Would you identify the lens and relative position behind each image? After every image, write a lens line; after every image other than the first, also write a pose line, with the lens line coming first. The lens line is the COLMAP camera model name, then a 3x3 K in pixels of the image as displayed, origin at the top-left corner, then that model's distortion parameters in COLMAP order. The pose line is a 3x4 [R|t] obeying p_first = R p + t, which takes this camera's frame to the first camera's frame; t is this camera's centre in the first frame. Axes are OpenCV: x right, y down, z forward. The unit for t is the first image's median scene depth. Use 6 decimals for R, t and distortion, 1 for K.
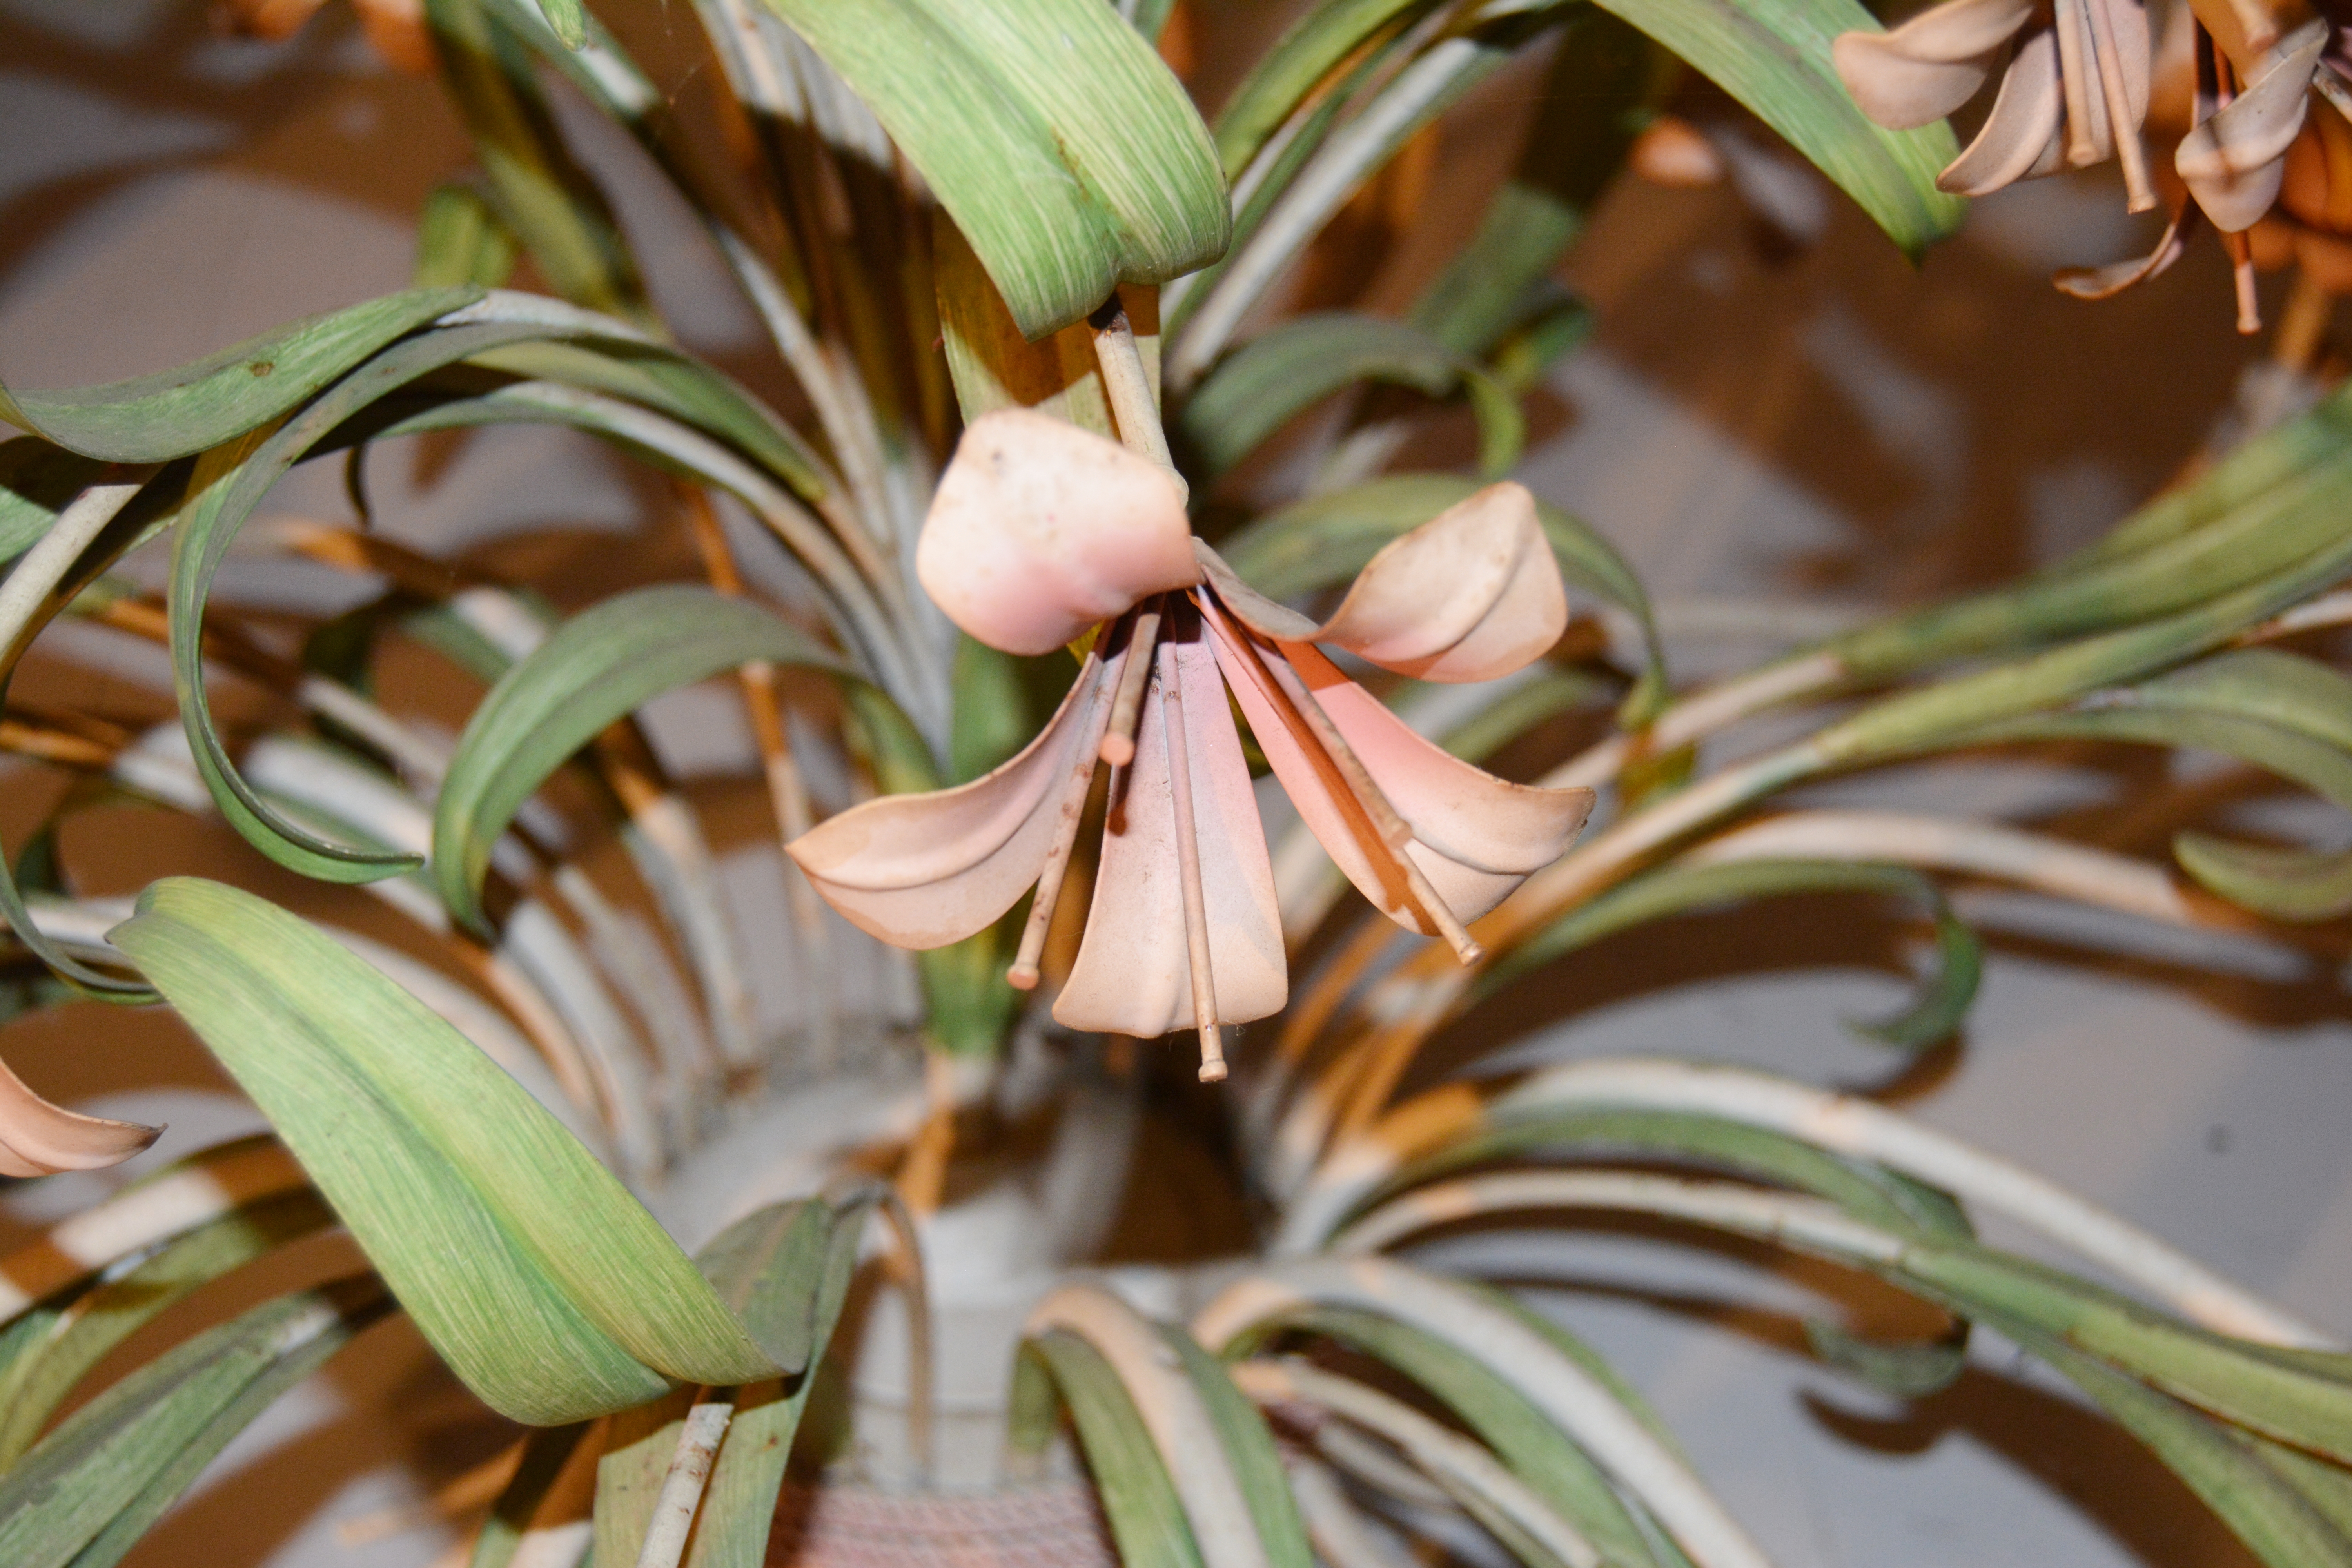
lens RADIAL K [[3675.3, 0, 1176.5], [0, 3675.3, 706.7], [0, 0, 1]] dist [0.007706, -0.004831]
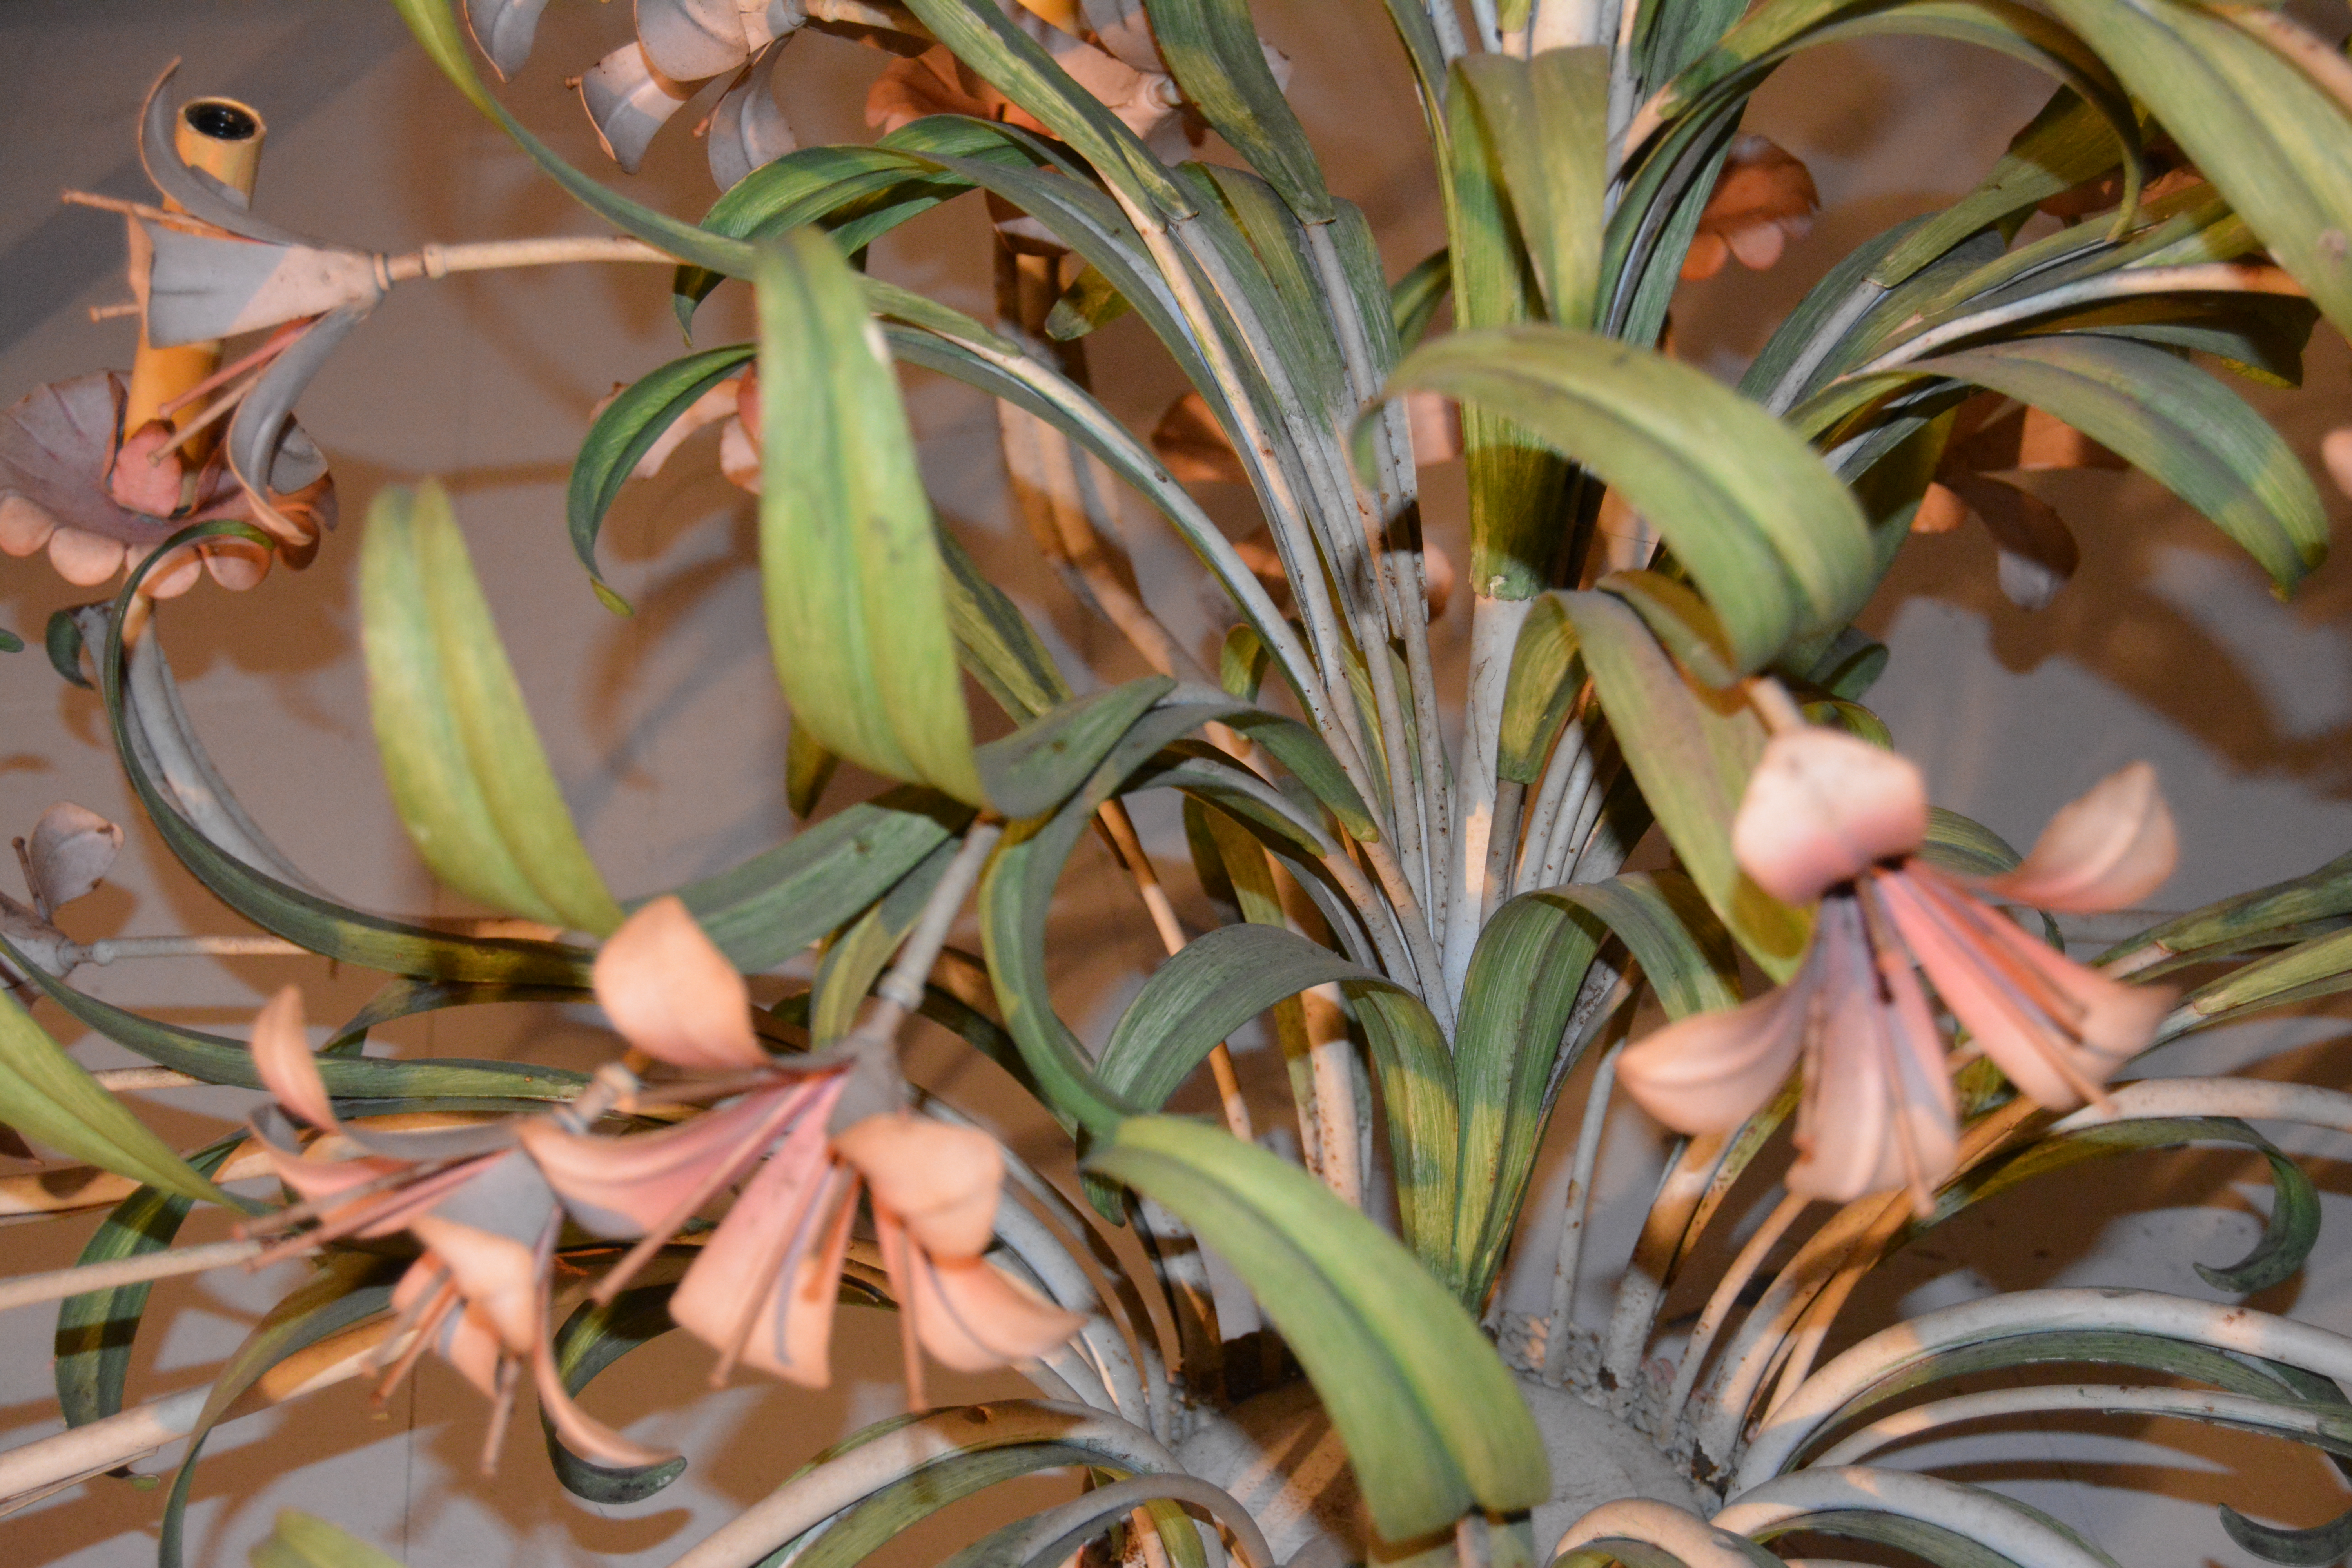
lens RADIAL K [[4432.0, 0, 1176.0], [0, 4432.0, 784.0], [0, 0, 1]] dist [0.026990, -0.092354]
pose [[0.997336, -0.055979, 0.046764, -0.261155], [0.059953, 0.994278, -0.088417, 0.055986], [-0.041546, 0.090985, 0.994985, -0.500482]]
